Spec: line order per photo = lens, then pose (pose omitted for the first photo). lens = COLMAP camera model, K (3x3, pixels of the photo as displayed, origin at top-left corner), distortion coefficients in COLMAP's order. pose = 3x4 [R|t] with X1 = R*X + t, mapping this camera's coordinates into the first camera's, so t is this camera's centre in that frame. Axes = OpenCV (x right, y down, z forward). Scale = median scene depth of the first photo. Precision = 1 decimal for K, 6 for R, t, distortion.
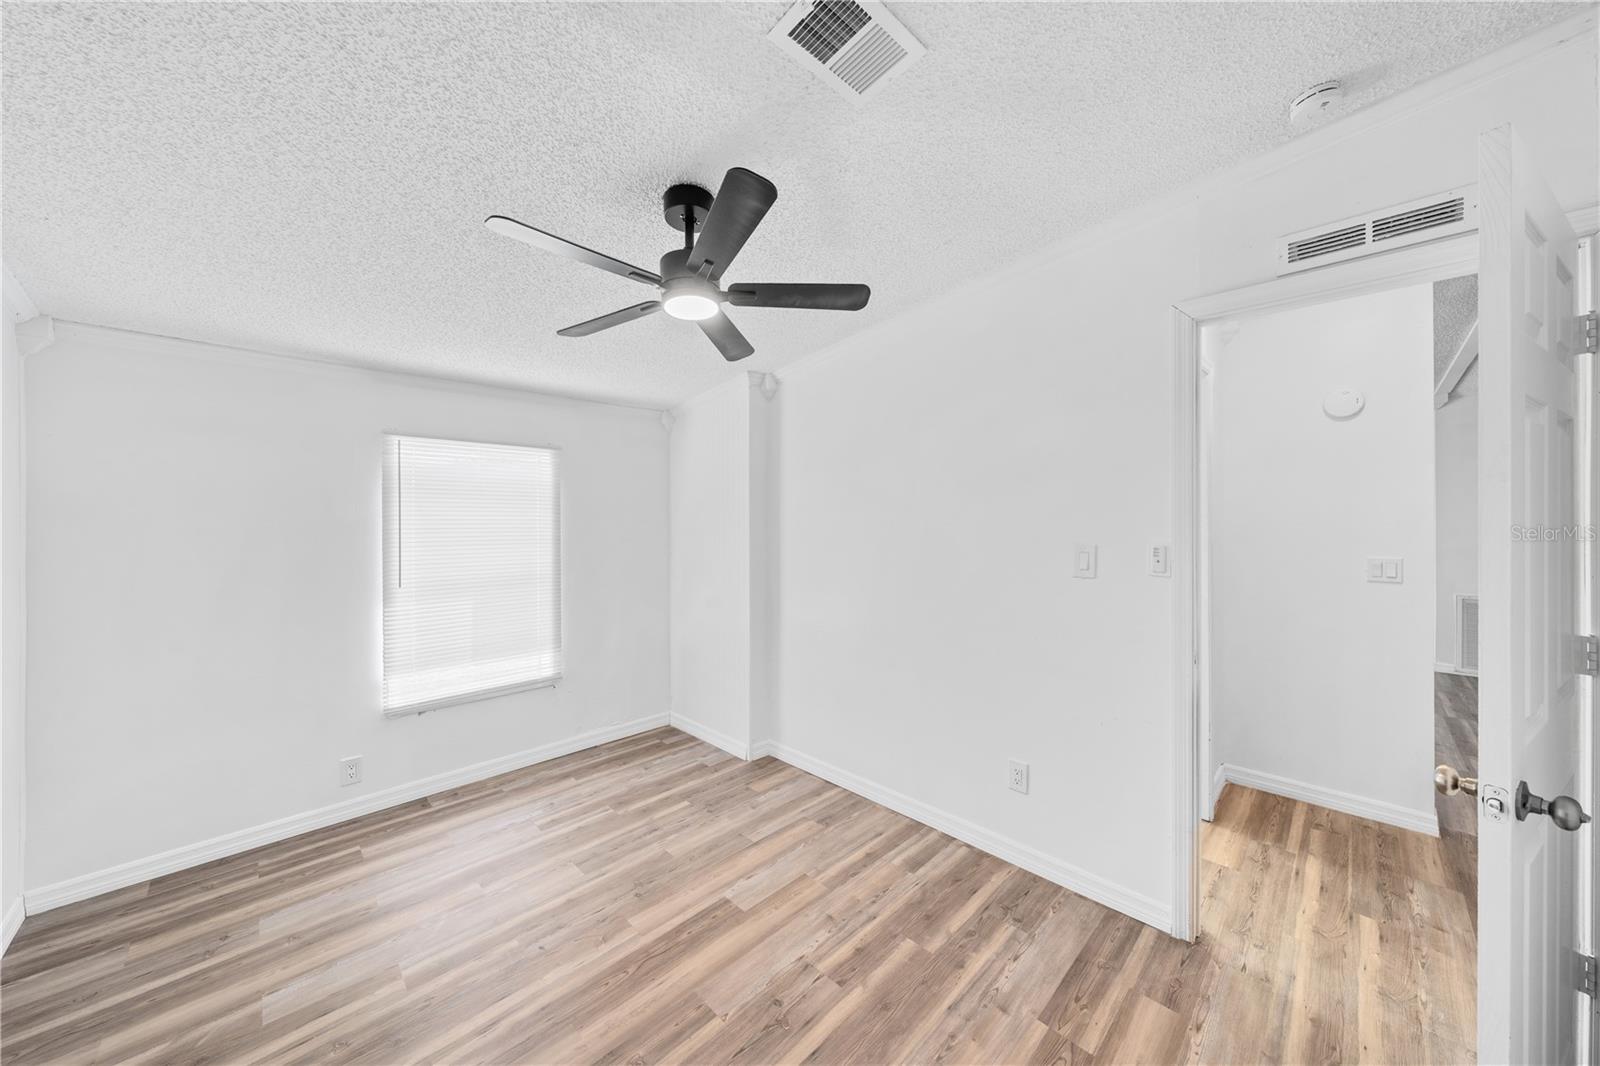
lens RADIAL K [[553.6, 0, 801.5], [0, 553.6, 527.3], [0, 0, 1]] dist [-0.001439, 0.000088]
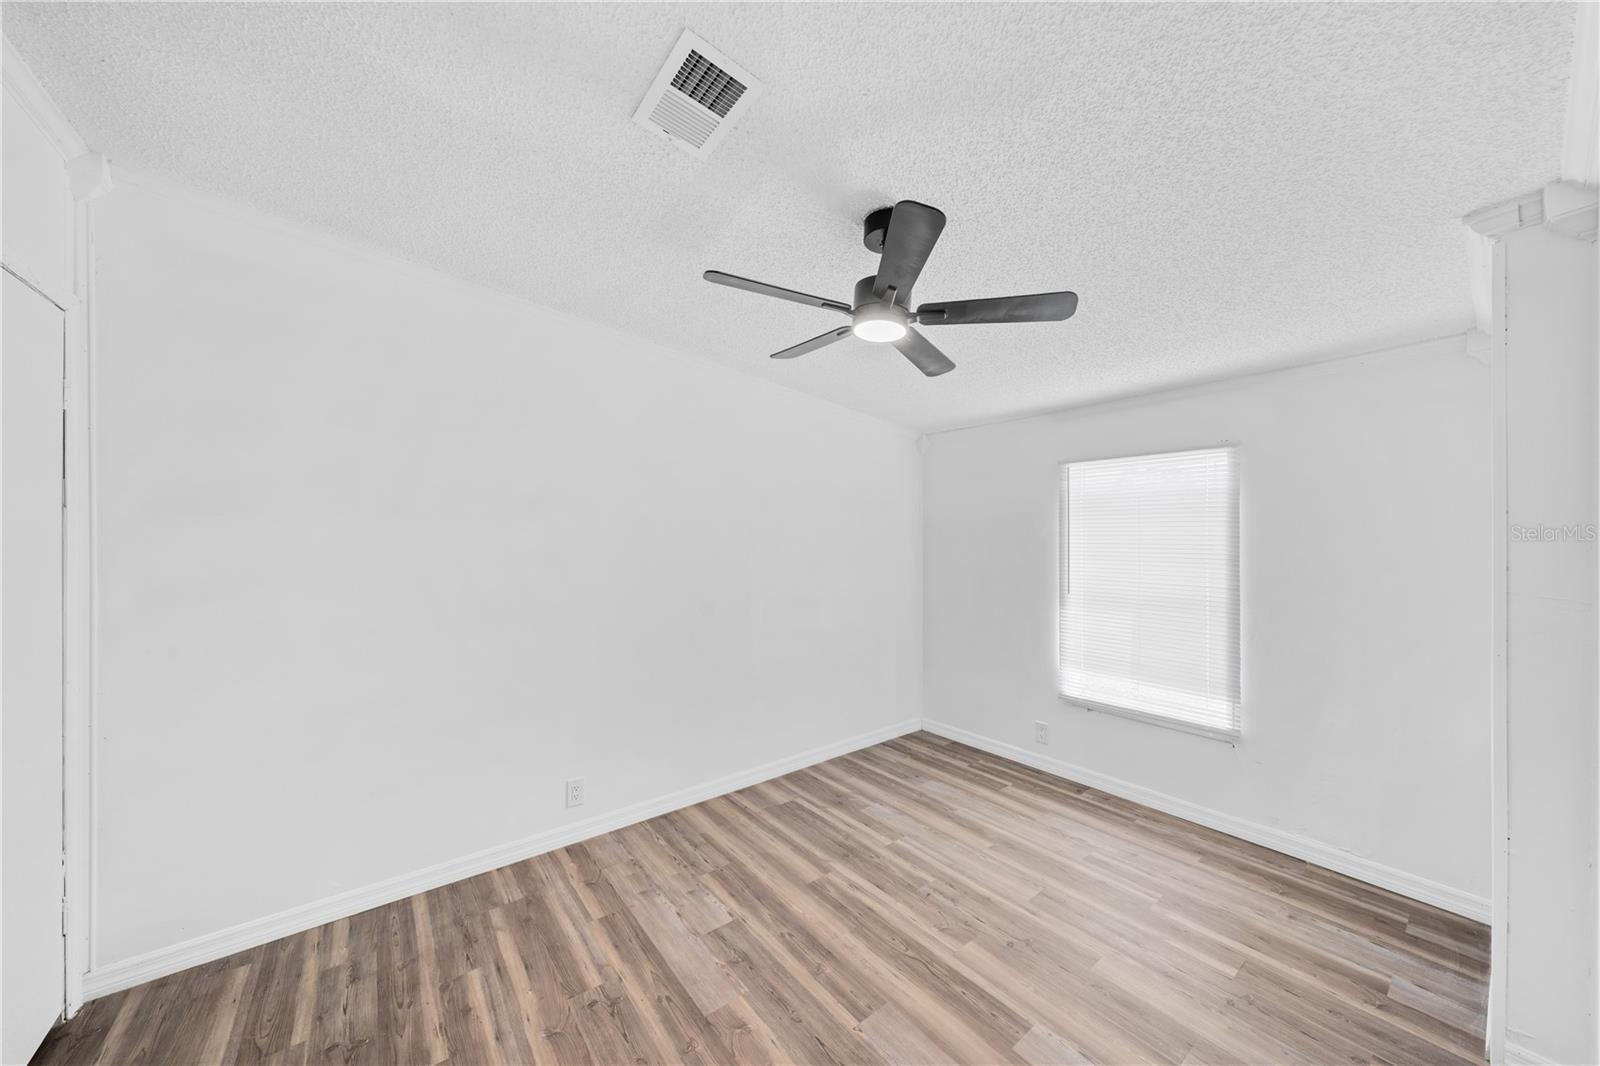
lens RADIAL K [[553.6, 0, 801.5], [0, 553.6, 527.3], [0, 0, 1]] dist [-0.001439, 0.000088]
pose [[-0.118272, -0.015192, -0.992865, 0.613870], [-0.010972, 0.999842, -0.013992, -0.009914], [0.992921, 0.009239, -0.118420, 0.697103]]
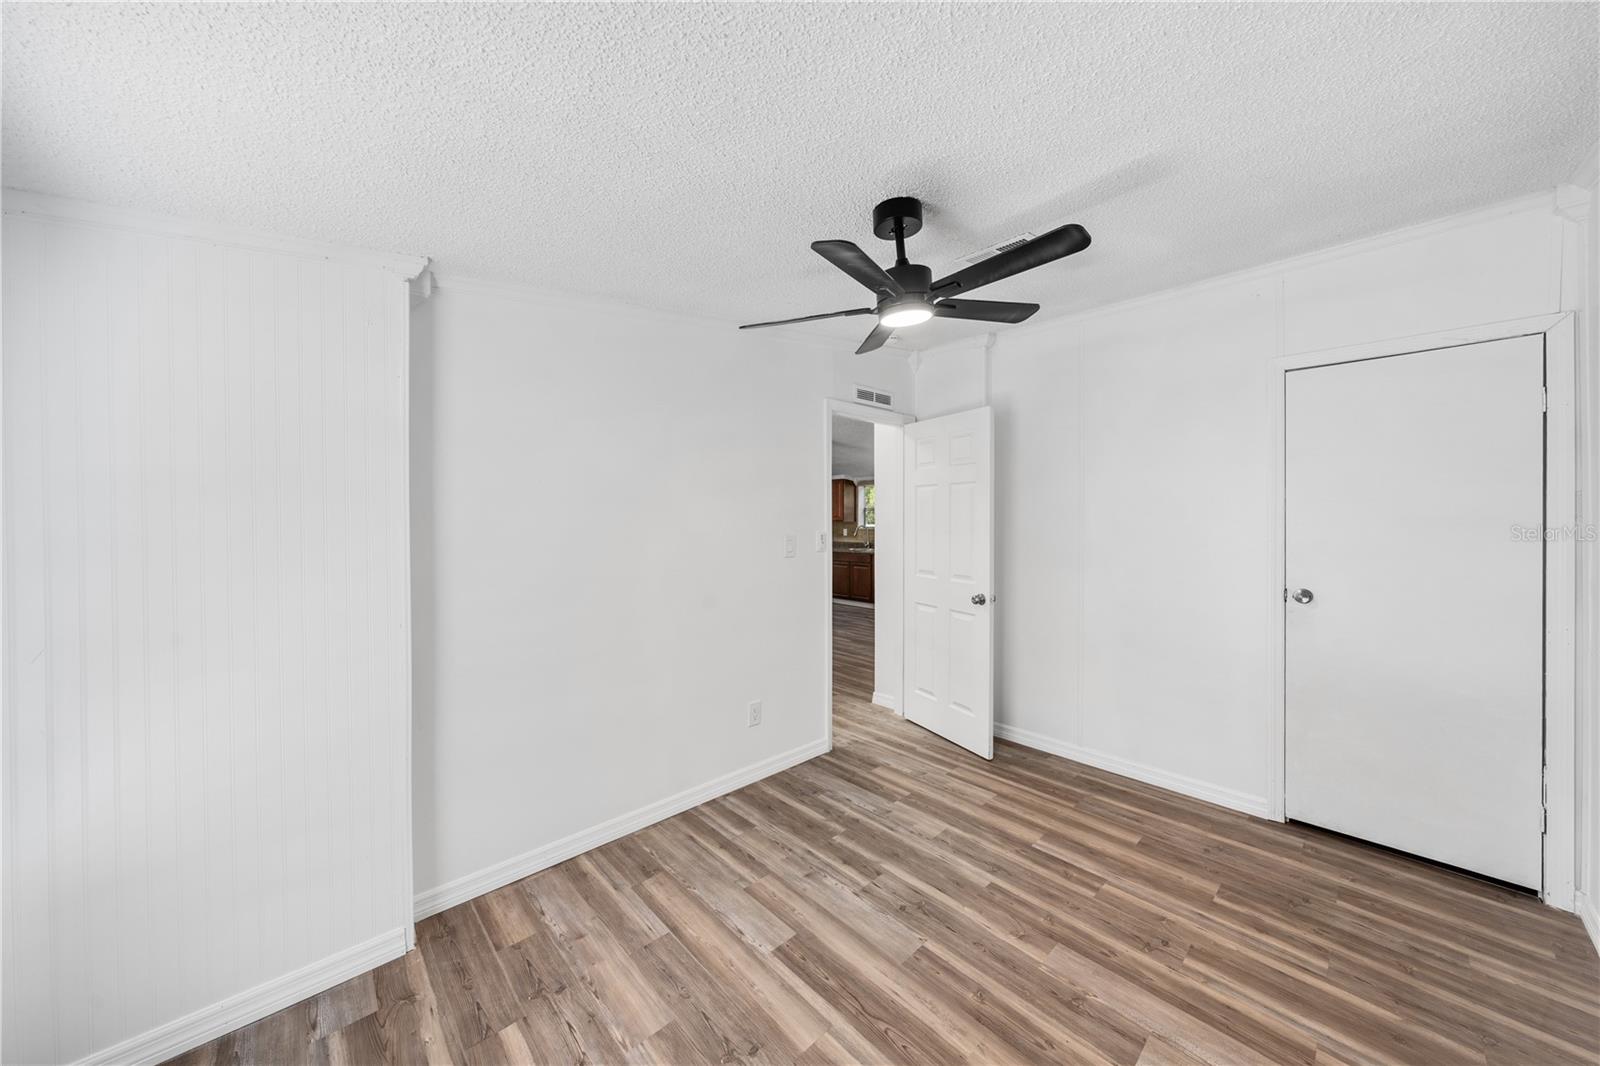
lens RADIAL K [[553.6, 0, 801.5], [0, 553.6, 527.3], [0, 0, 1]] dist [-0.001439, 0.000088]
pose [[0.033282, -0.012351, 0.999370, -0.906752], [0.014808, 0.999820, 0.011863, -0.006351], [-0.999336, 0.014404, 0.033459, 0.833350]]
